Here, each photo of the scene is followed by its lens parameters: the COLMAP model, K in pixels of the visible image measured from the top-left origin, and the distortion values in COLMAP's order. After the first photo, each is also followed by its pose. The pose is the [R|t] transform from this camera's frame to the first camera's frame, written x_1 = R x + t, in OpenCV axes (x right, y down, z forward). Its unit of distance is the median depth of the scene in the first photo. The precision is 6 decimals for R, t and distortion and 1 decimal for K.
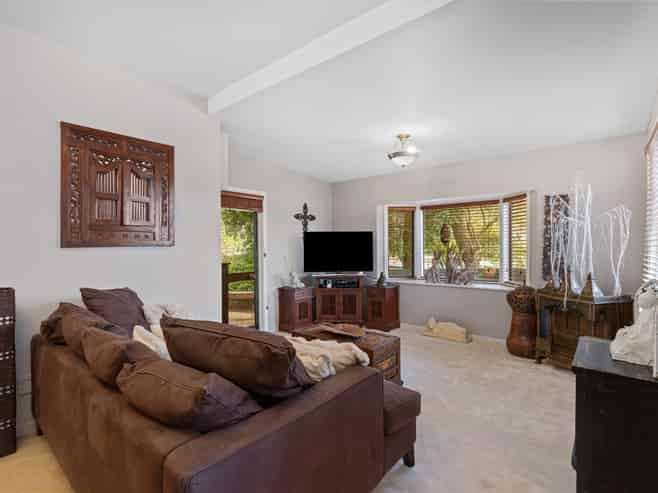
lens RADIAL K [[331.8, 0, 329.0], [0, 331.8, 246.5], [0, 0, 1]] dist [0.010575, -0.000454]
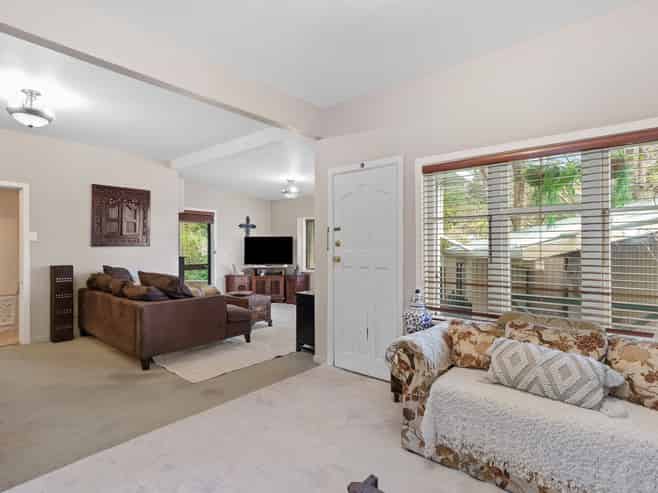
lens RADIAL K [[344.7, 0, 329.0], [0, 344.7, 246.5], [0, 0, 1]] dist [0.002418, 0.000102]
pose [[0.999977, 0.005855, 0.003494, 0.309082], [-0.005848, 0.999981, -0.001978, -0.000821], [-0.003506, 0.001958, 0.999992, -0.539467]]
